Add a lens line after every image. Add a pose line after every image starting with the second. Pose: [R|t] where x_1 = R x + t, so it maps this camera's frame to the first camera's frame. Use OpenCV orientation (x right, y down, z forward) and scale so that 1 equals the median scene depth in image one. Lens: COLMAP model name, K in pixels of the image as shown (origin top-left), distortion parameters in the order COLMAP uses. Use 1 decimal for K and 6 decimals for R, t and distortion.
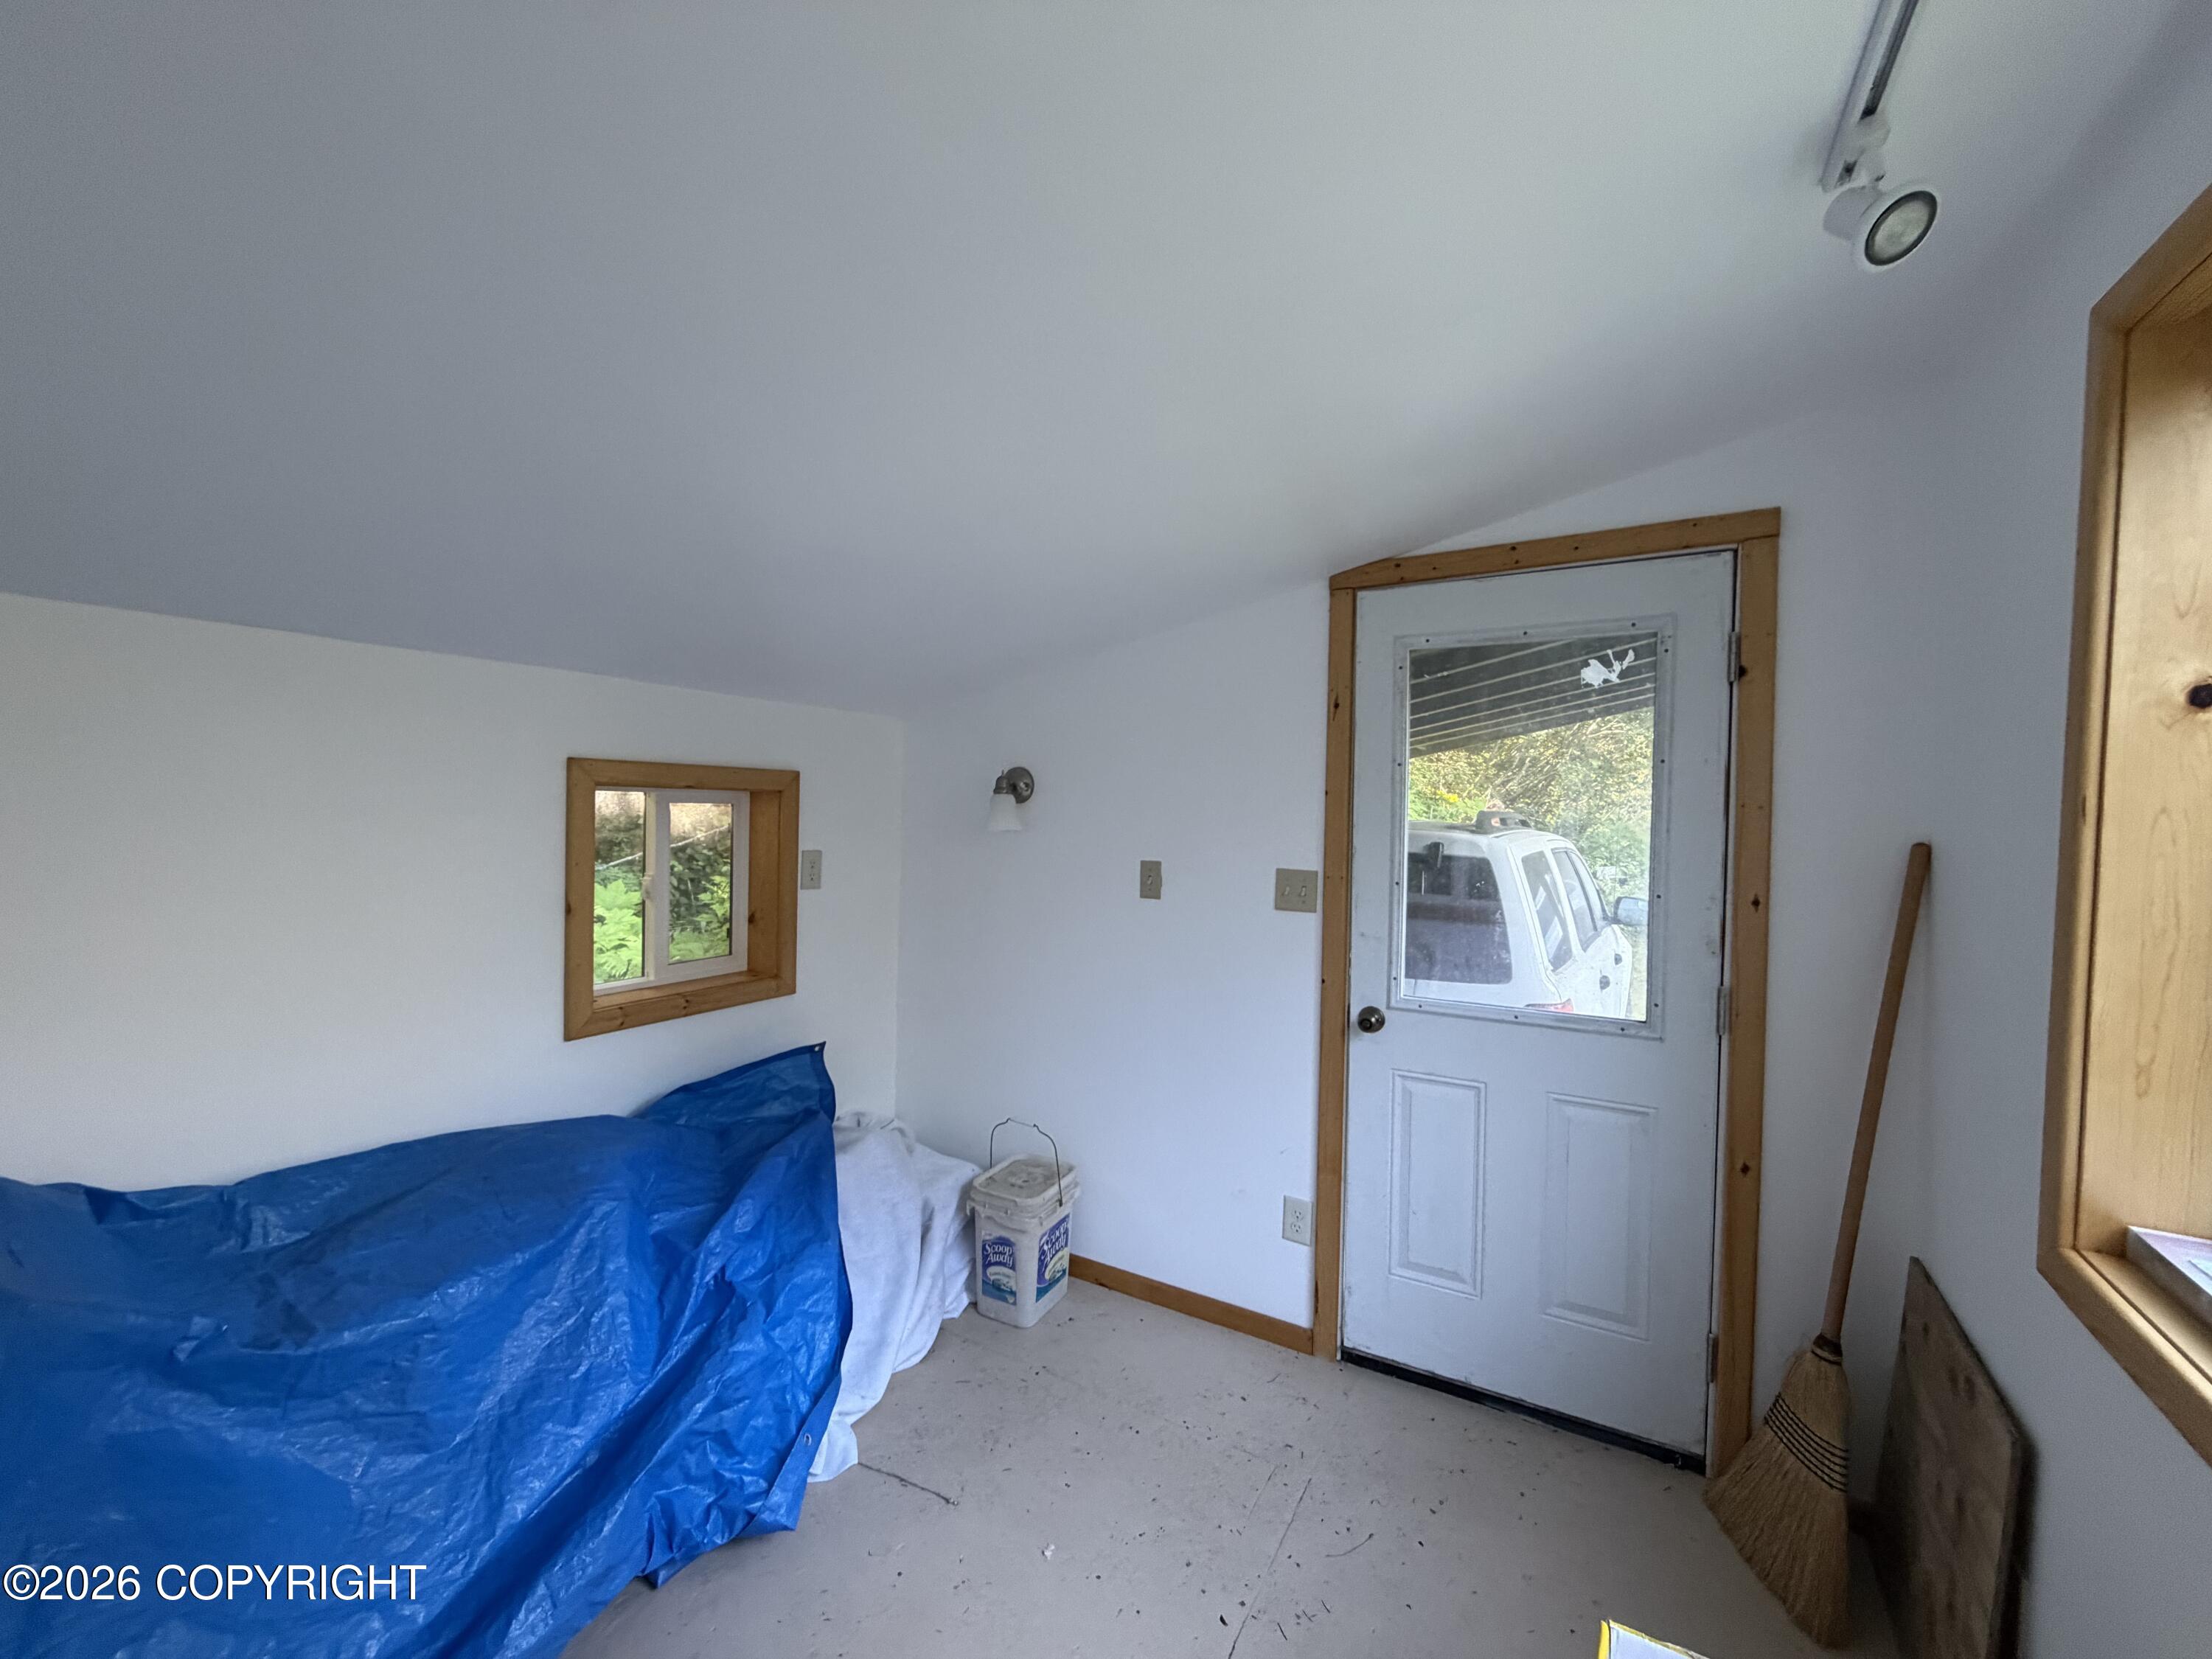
lens RADIAL K [[888.1, 0, 1107.0], [0, 888.1, 826.8], [0, 0, 1]] dist [0.000095, -0.000051]
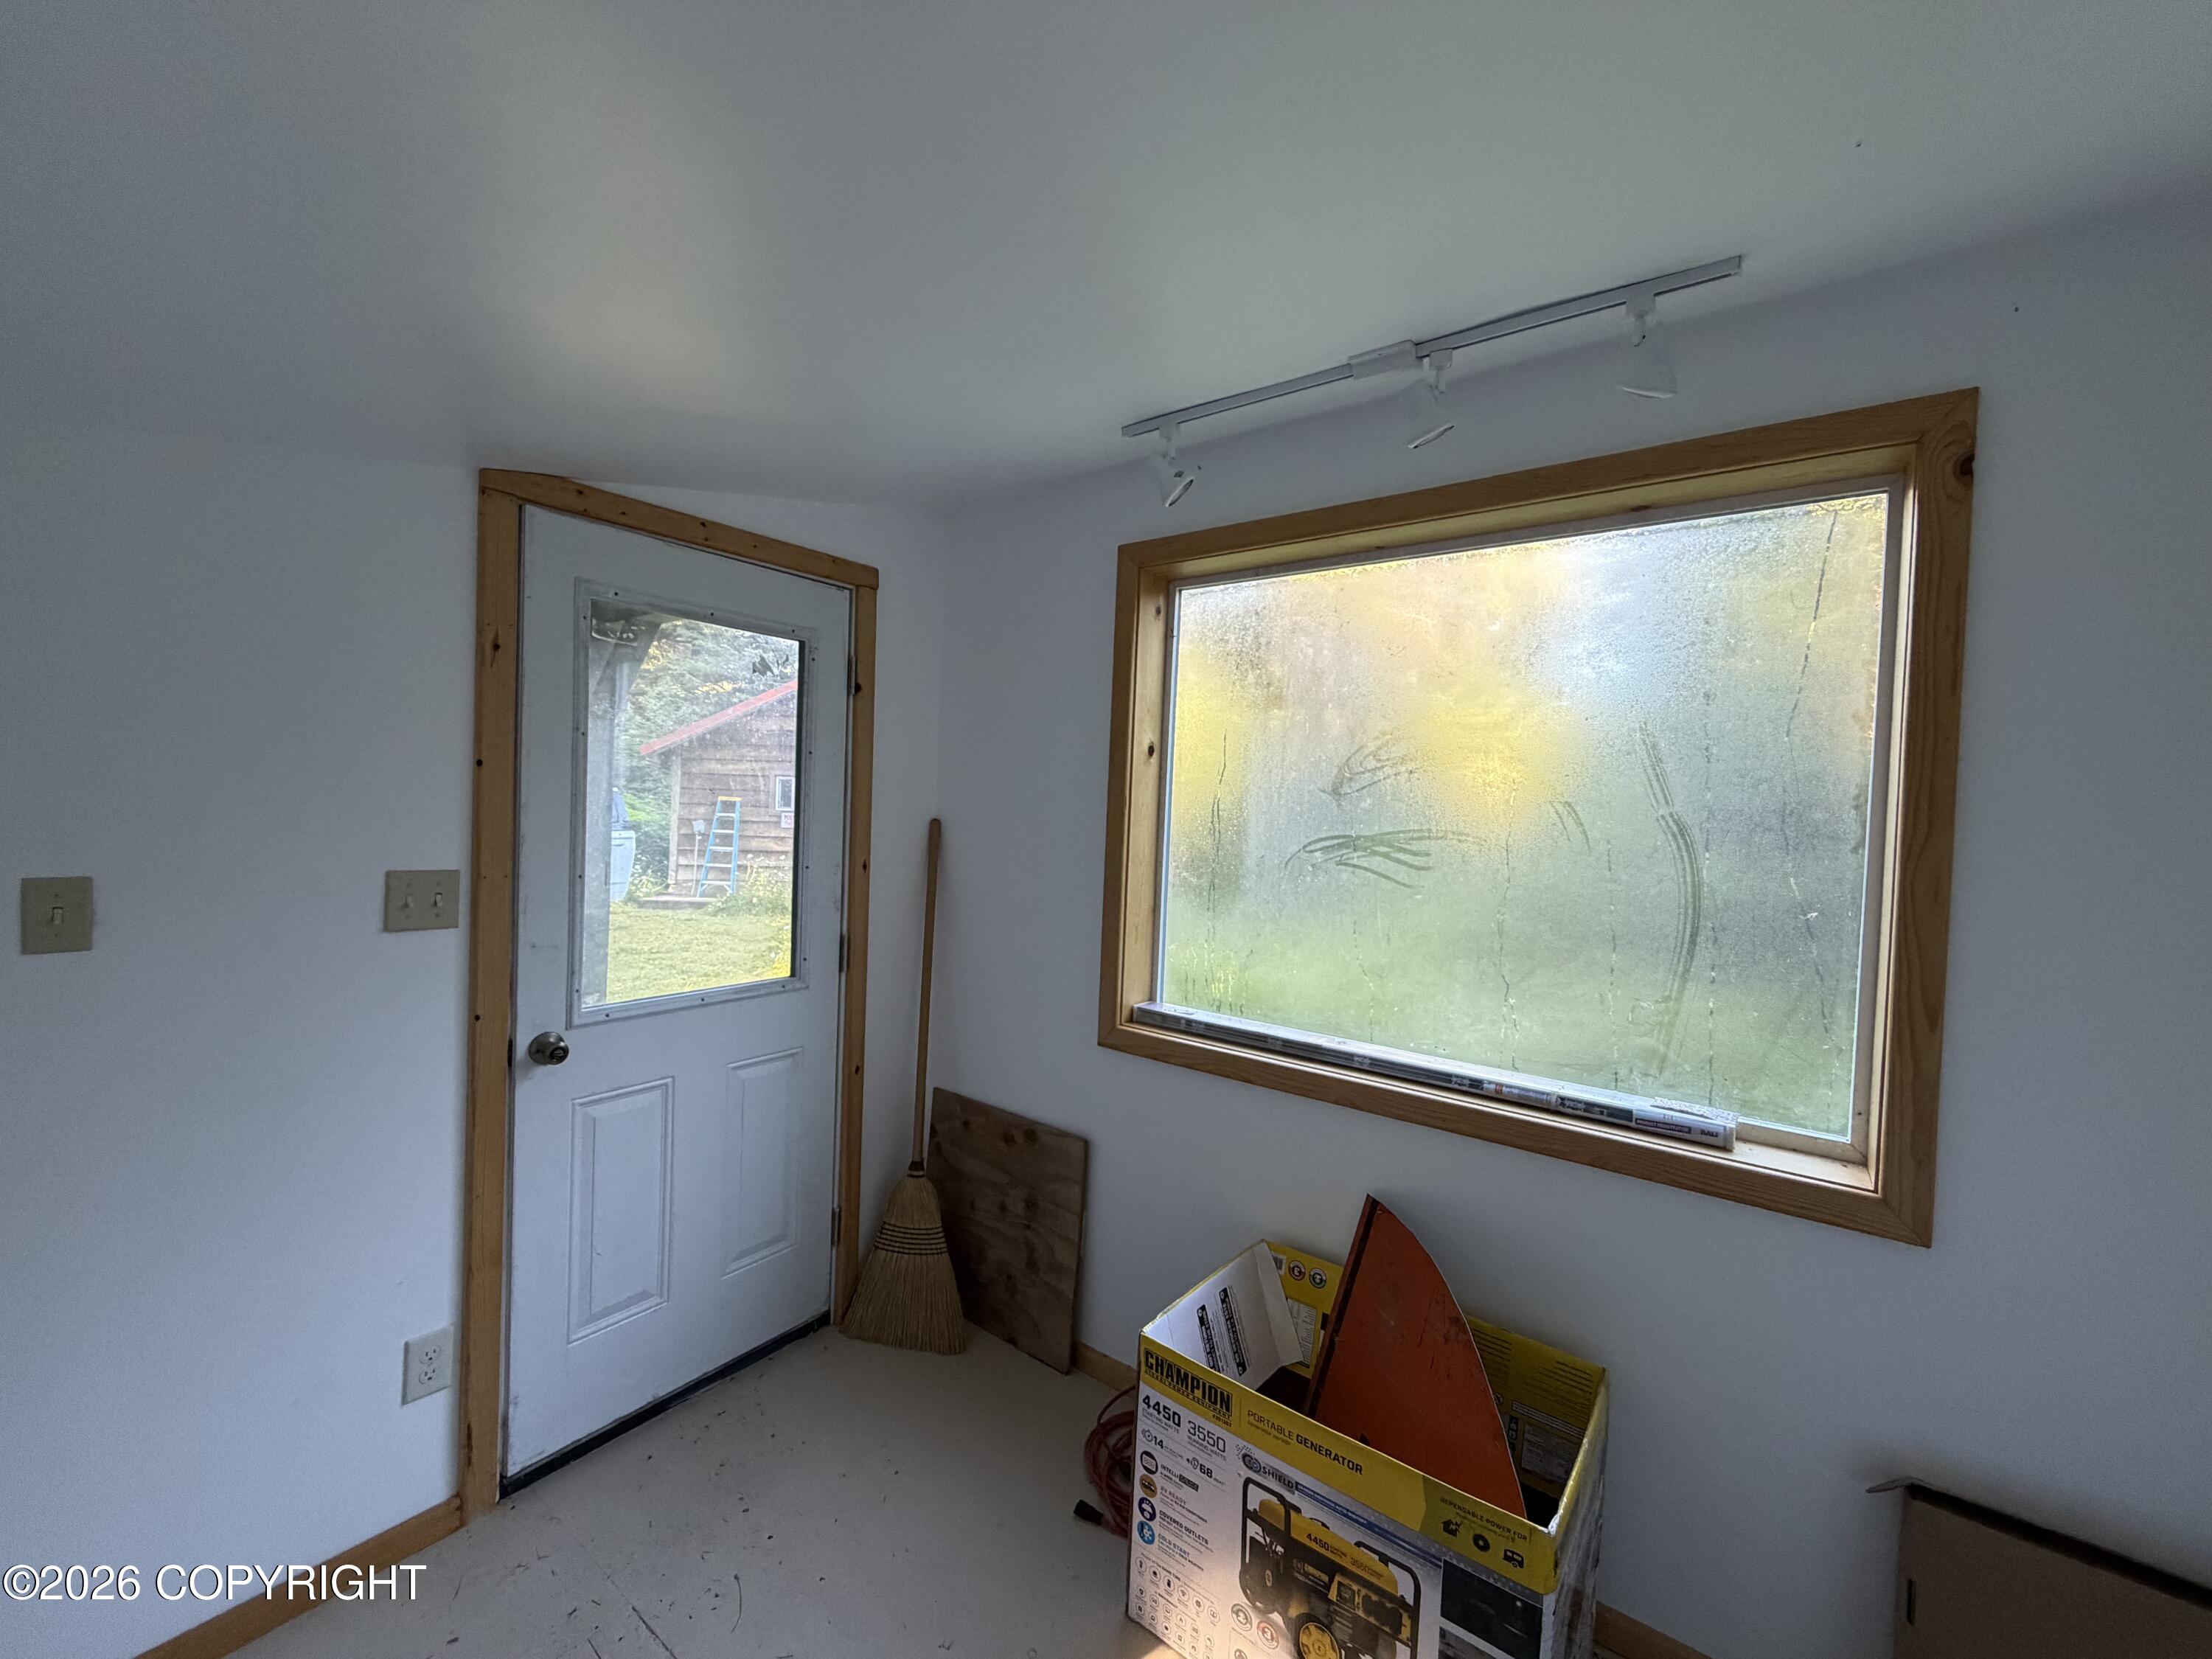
lens RADIAL K [[888.1, 0, 1109.4], [0, 888.1, 829.5], [0, 0, 1]] dist [0.000095, -0.000051]
pose [[0.118136, -0.032492, 0.992466, -0.449175], [-0.009653, 0.999380, 0.033867, -0.013991], [-0.992950, -0.013581, 0.117749, 0.415962]]
